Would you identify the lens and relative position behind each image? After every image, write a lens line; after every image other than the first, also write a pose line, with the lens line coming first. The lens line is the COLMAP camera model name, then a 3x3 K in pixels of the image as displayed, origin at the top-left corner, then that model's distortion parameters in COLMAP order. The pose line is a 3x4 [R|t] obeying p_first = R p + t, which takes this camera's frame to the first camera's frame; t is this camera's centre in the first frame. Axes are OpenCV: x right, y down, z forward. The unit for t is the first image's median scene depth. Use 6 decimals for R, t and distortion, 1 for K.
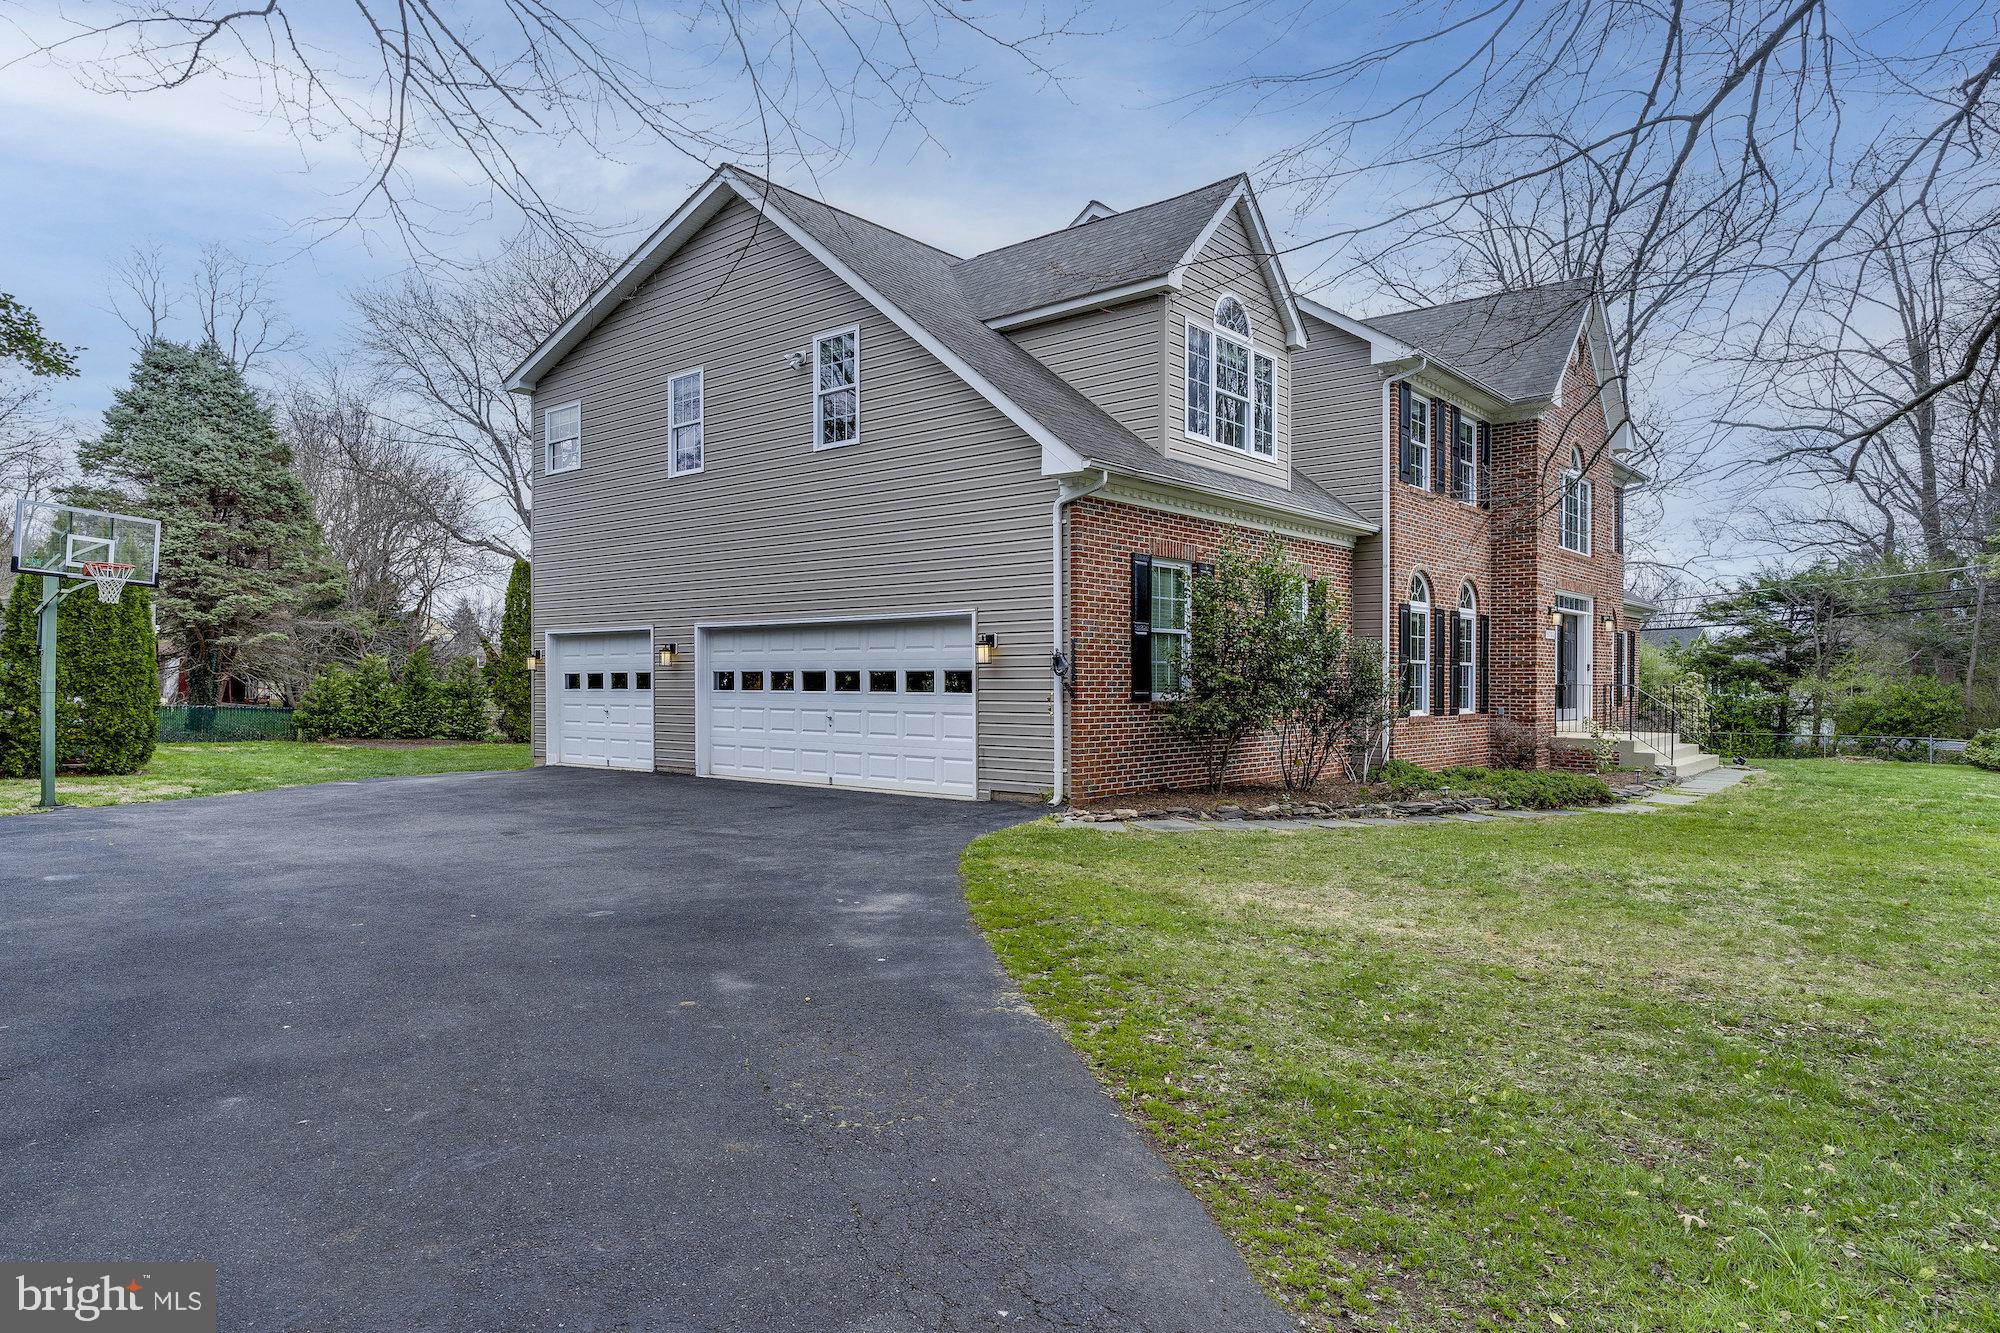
lens RADIAL K [[984.3, 0, 998.3], [0, 984.3, 694.3], [0, 0, 1]] dist [0.000813, 0.000437]
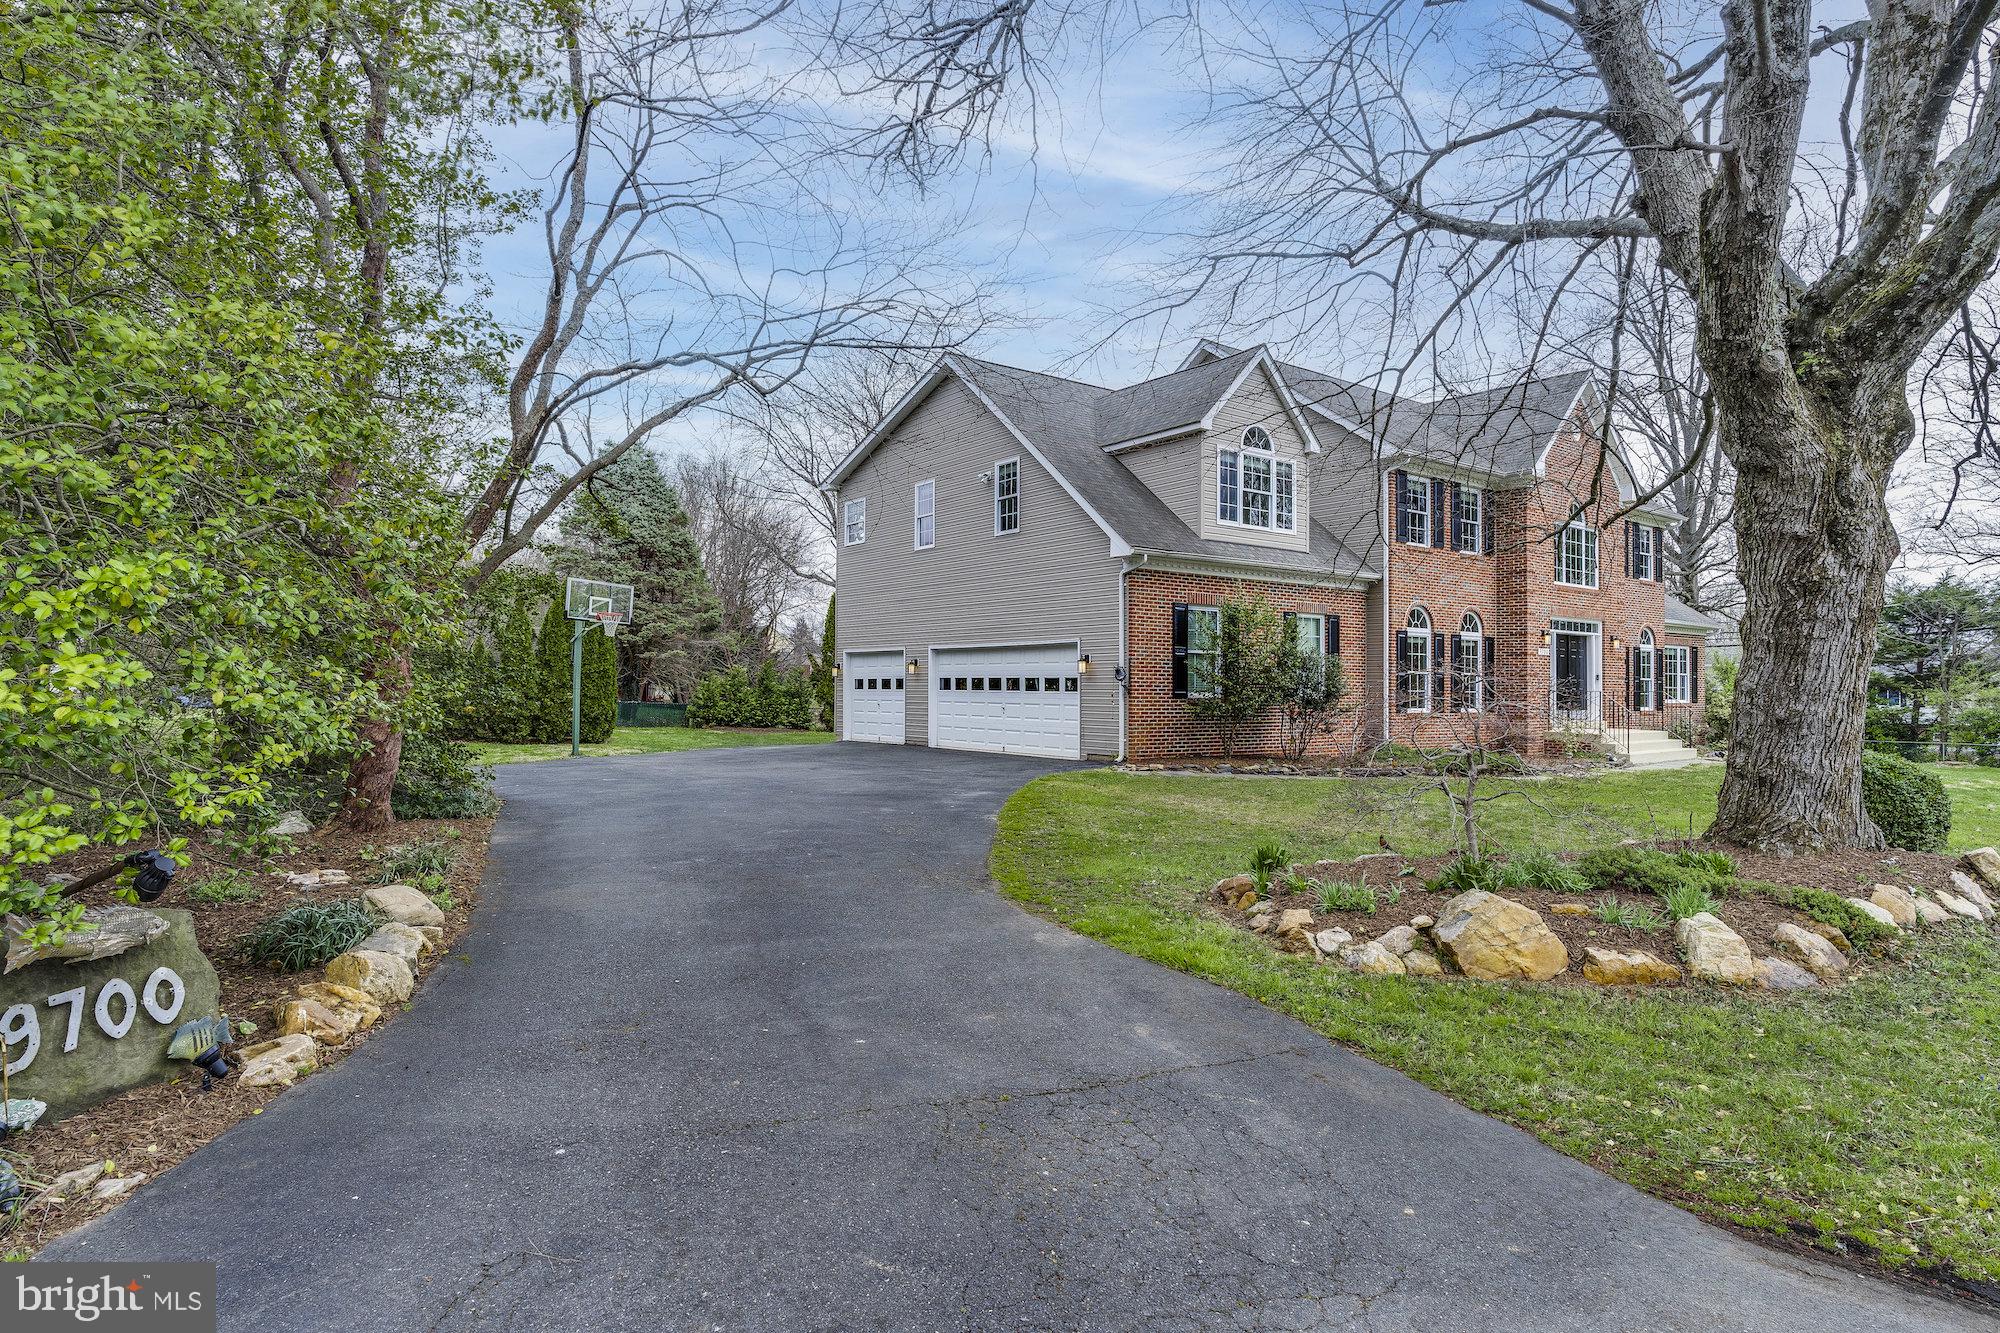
lens RADIAL K [[1198.9, 0, 1007.4], [0, 1198.9, 695.6], [0, 0, 1]] dist [0.009296, 0.003281]
pose [[0.945591, 0.008952, -0.325234, 0.426541], [-0.012749, 0.999873, -0.009546, 0.021371], [0.325108, 0.013173, 0.945585, -0.740298]]
